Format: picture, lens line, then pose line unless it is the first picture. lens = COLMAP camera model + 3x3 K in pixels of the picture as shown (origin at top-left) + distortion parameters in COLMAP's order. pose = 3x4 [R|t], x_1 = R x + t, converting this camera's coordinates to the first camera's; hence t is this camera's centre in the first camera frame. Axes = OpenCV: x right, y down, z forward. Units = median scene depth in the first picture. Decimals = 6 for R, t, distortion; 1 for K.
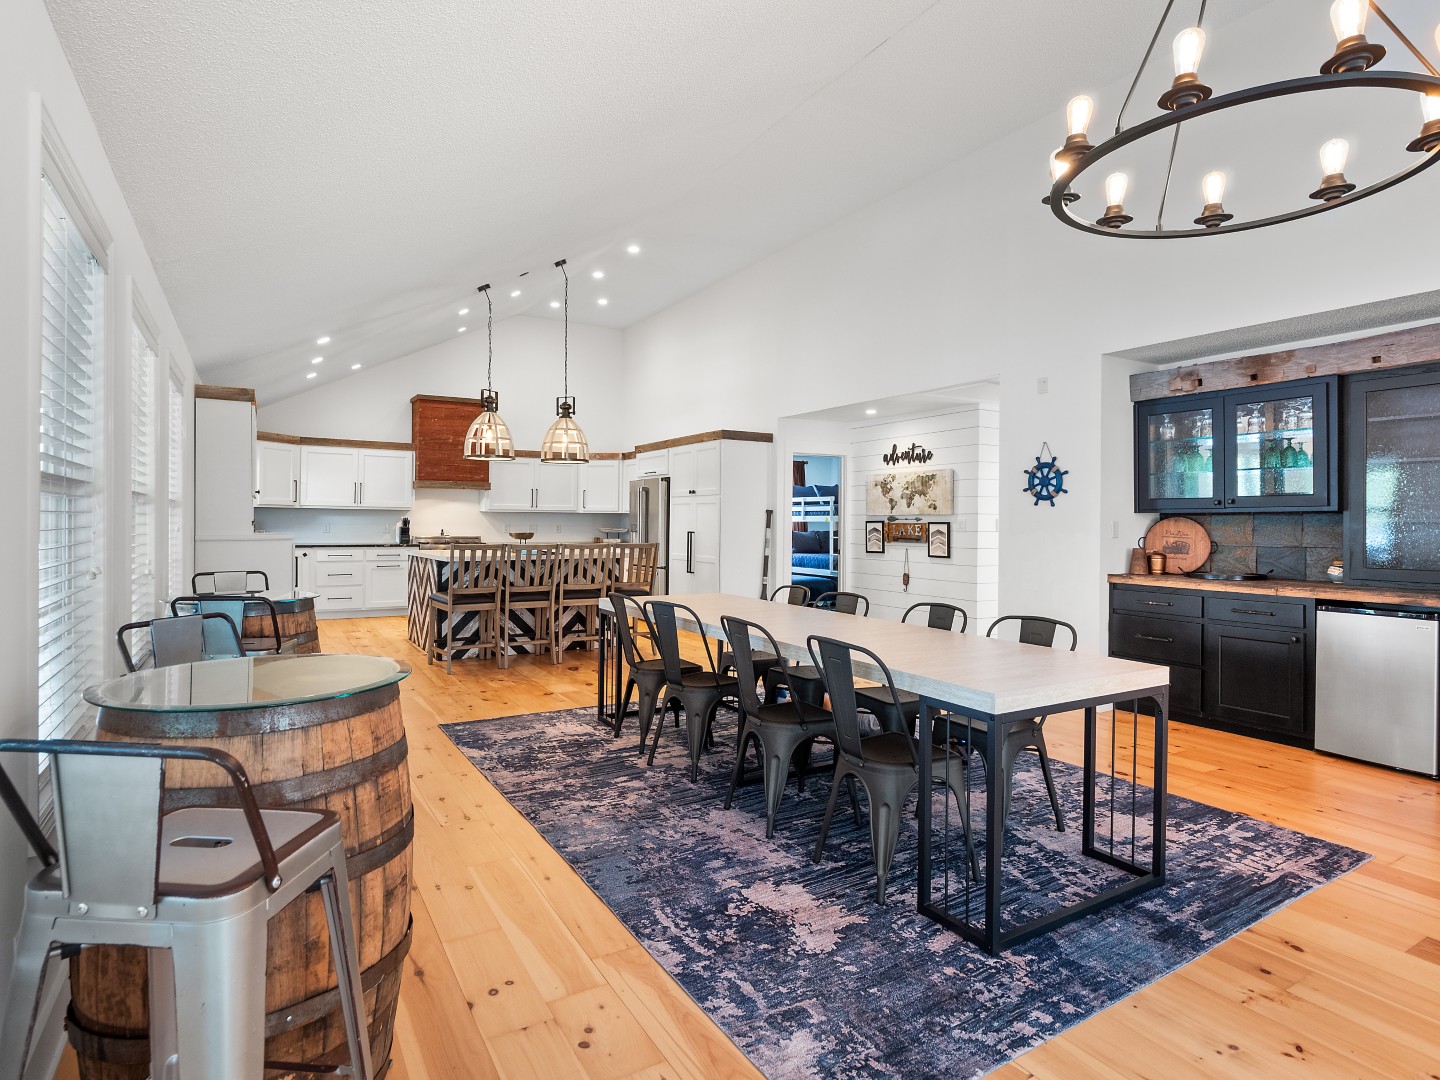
lens RADIAL K [[759.2, 0, 716.6], [0, 759.2, 518.6], [0, 0, 1]] dist [-0.004218, -0.001170]
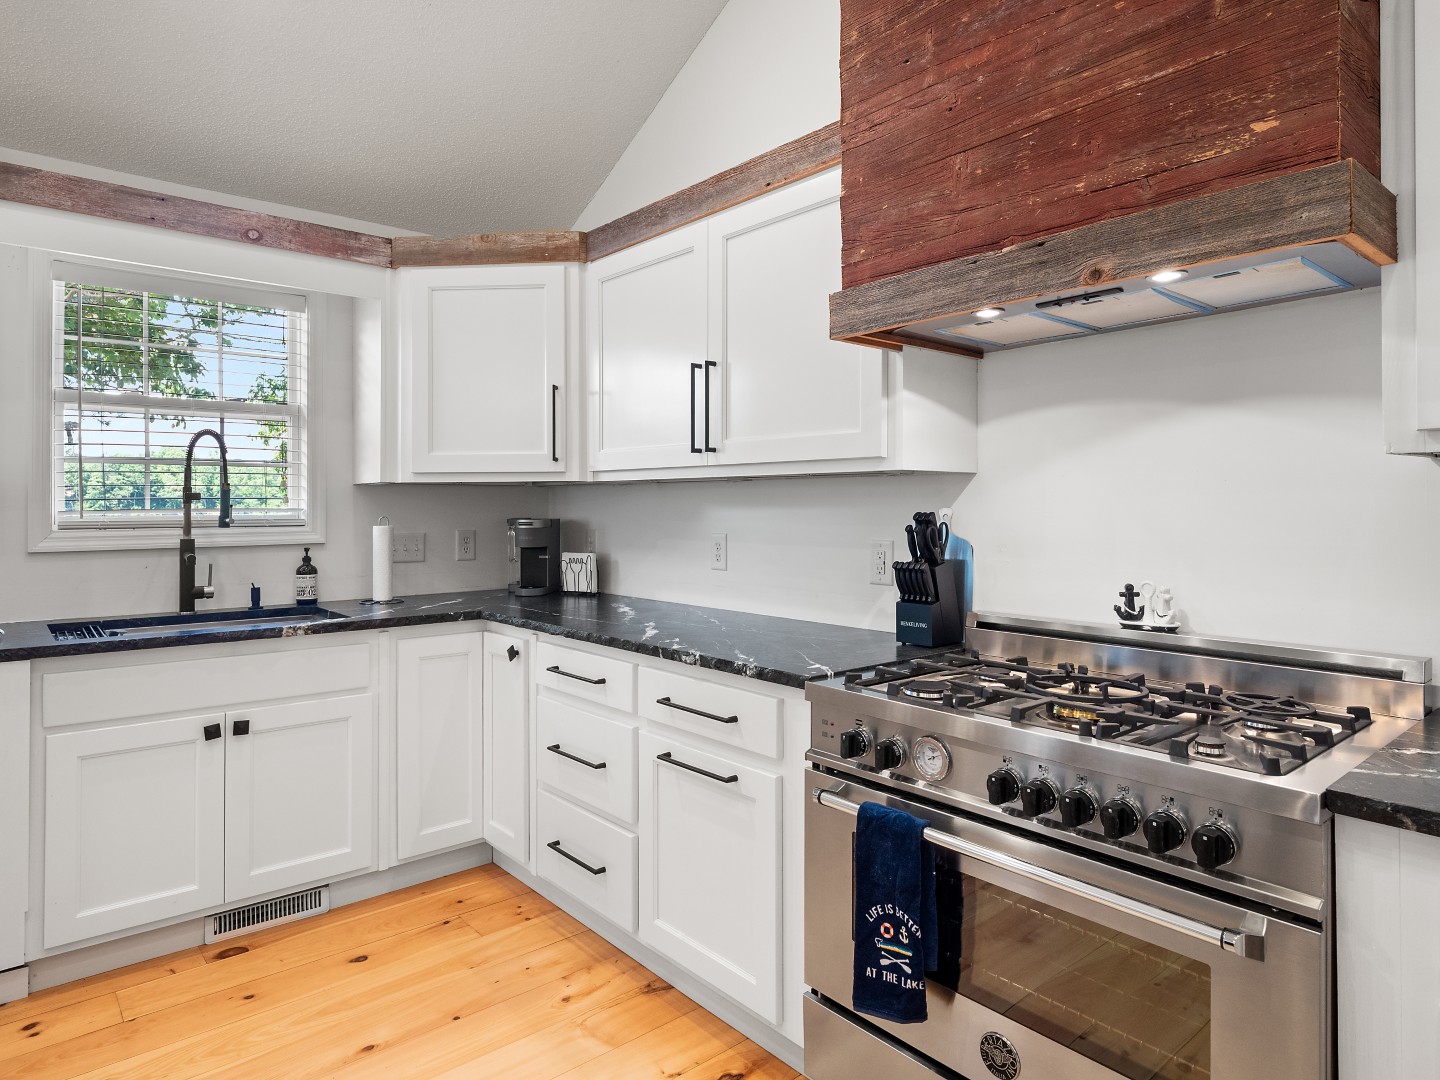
lens RADIAL K [[863.5, 0, 718.8], [0, 863.5, 506.2], [0, 0, 1]] dist [-0.001051, -0.001397]
pose [[0.156348, -0.014818, -0.987591, -0.256179], [0.005541, 0.999885, -0.014125, -0.000706], [0.987687, -0.003264, 0.156412, 1.148544]]
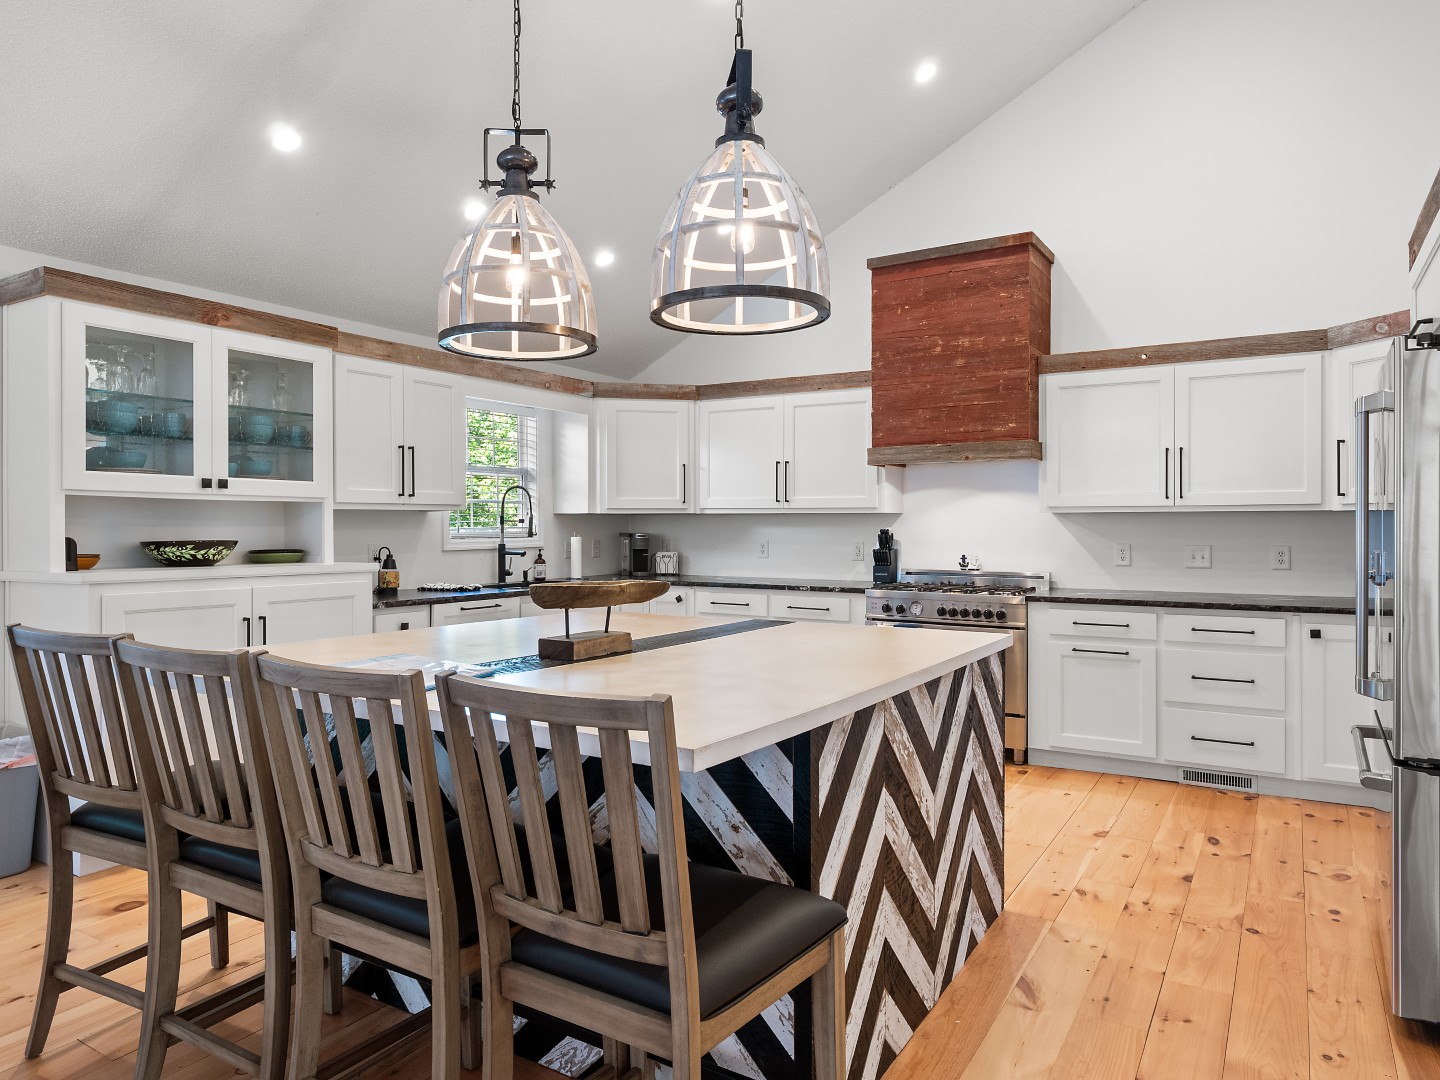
lens RADIAL K [[931.7, 0, 727.0], [0, 931.7, 532.6], [0, 0, 1]] dist [0.001561, 0.000190]
pose [[0.461321, -0.005684, -0.887215, 0.073622], [0.008017, 0.999965, -0.002238, 0.001073], [0.887197, -0.006080, 0.461350, 0.810649]]
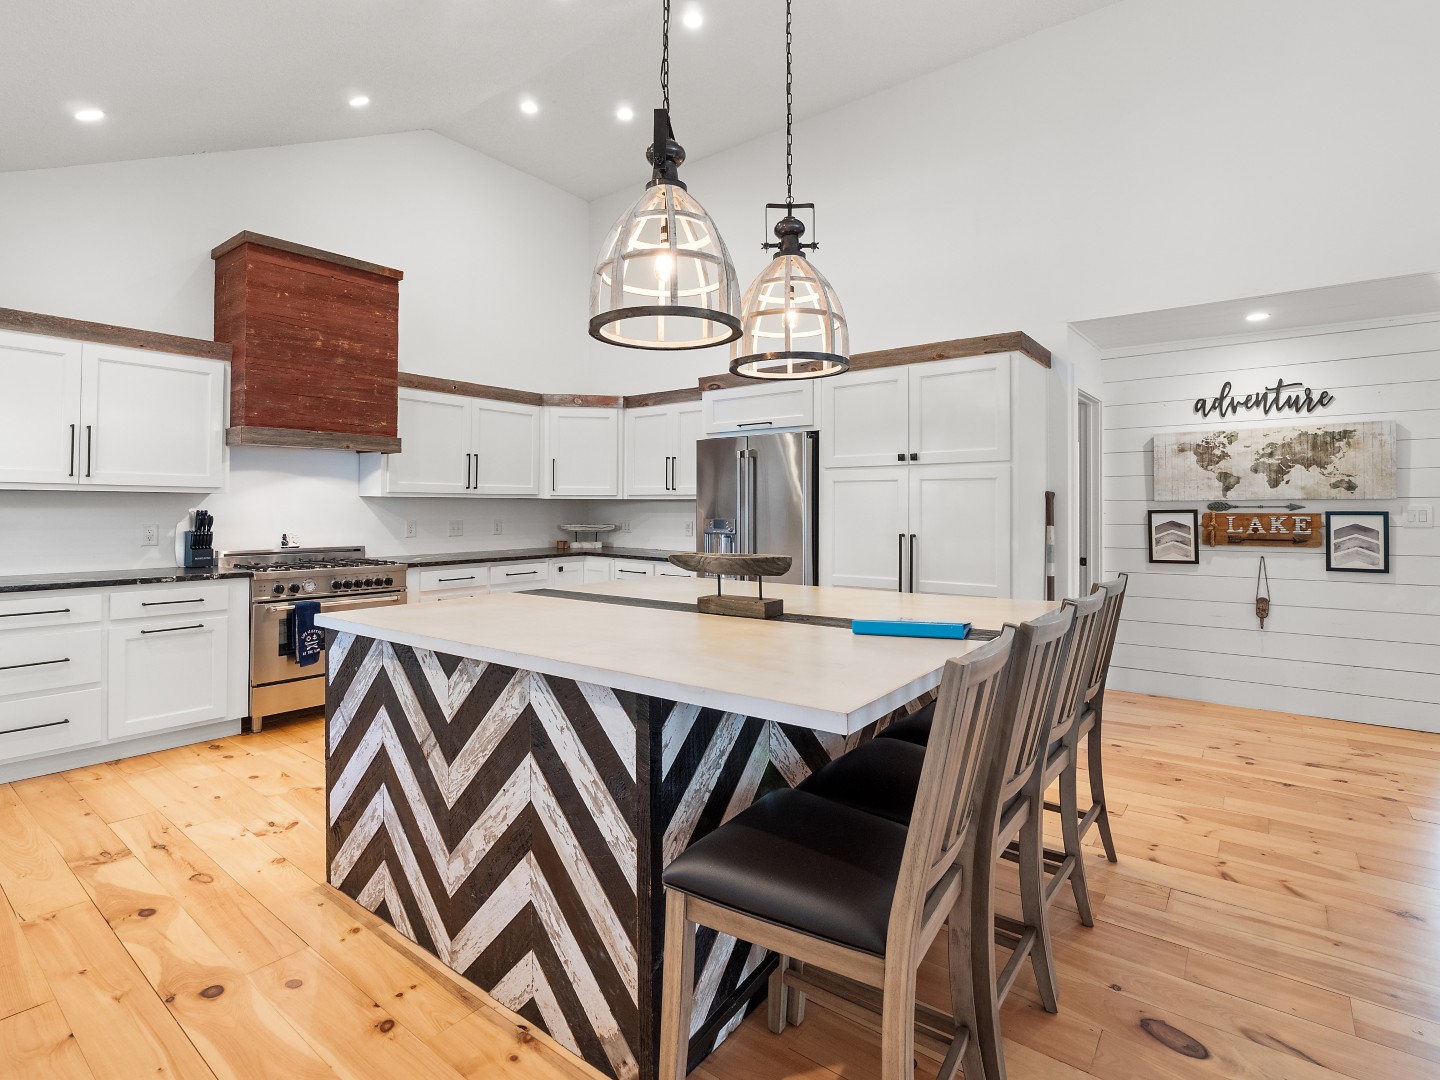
lens RADIAL K [[709.4, 0, 716.1], [0, 709.4, 500.0], [0, 0, 1]] dist [-0.001519, -0.013640]
pose [[0.933906, -0.004697, 0.357488, -0.347692], [0.006082, 0.999978, -0.002750, -0.005834], [-0.357467, 0.004742, 0.933914, 0.635877]]
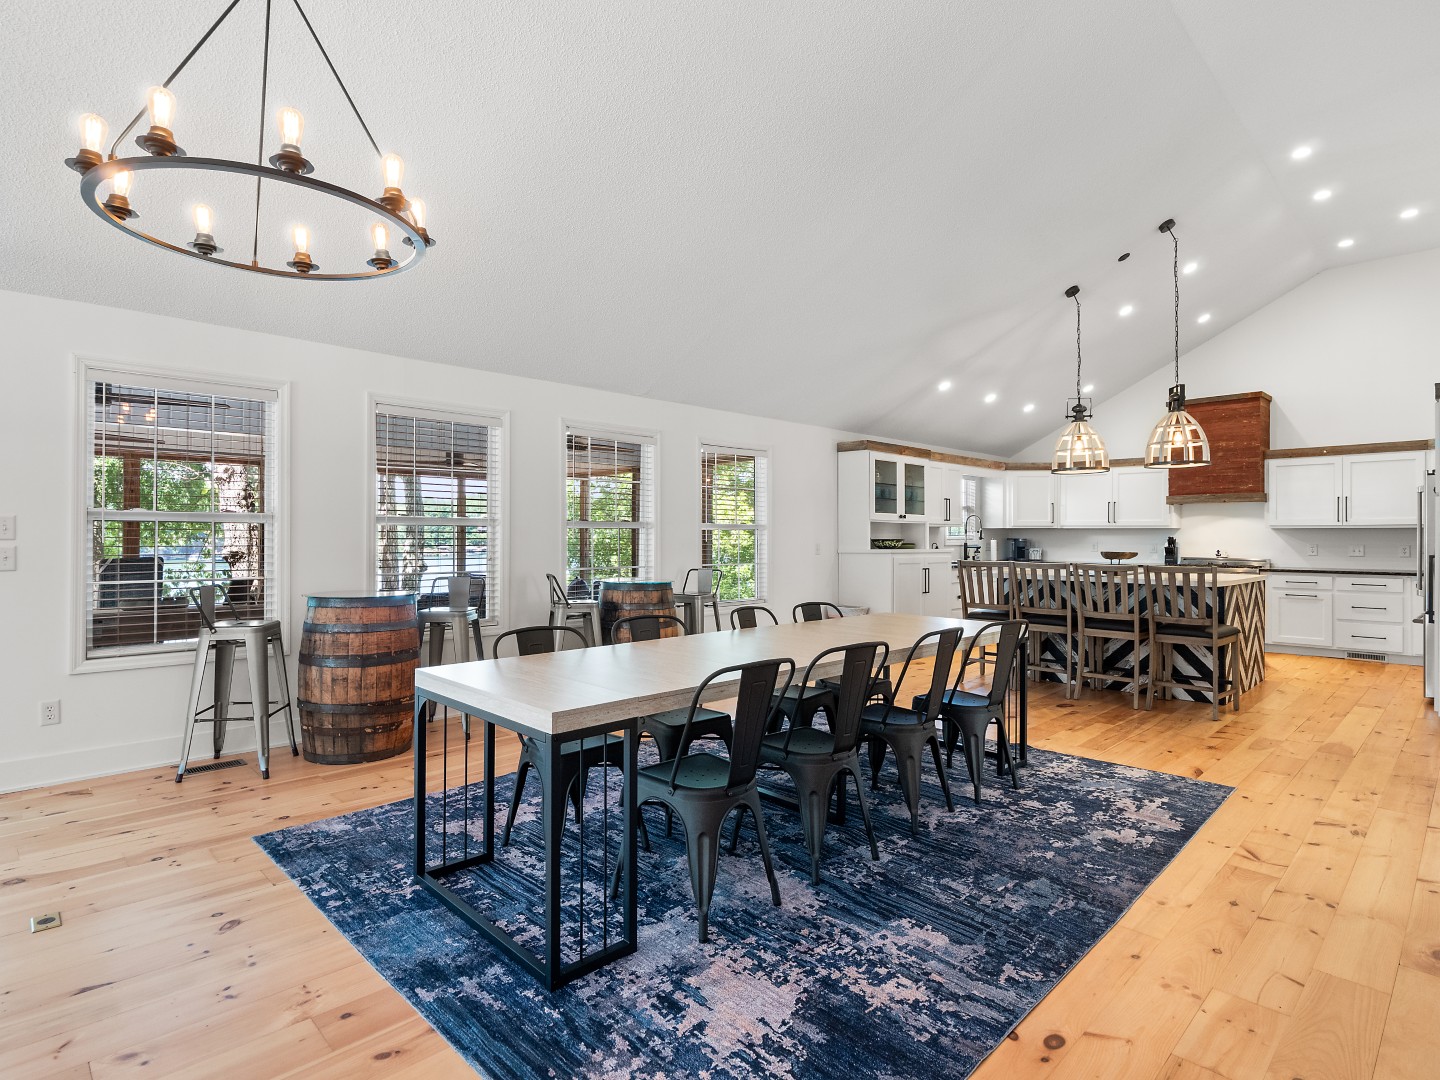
lens RADIAL K [[763.8, 0, 722.7], [0, 763.8, 537.8], [0, 0, 1]] dist [-0.001269, -0.001283]
pose [[0.233141, -0.009170, -0.972400, 0.454714], [0.001845, 0.999958, -0.008988, 0.008901], [0.972441, 0.000301, 0.233148, 0.322637]]
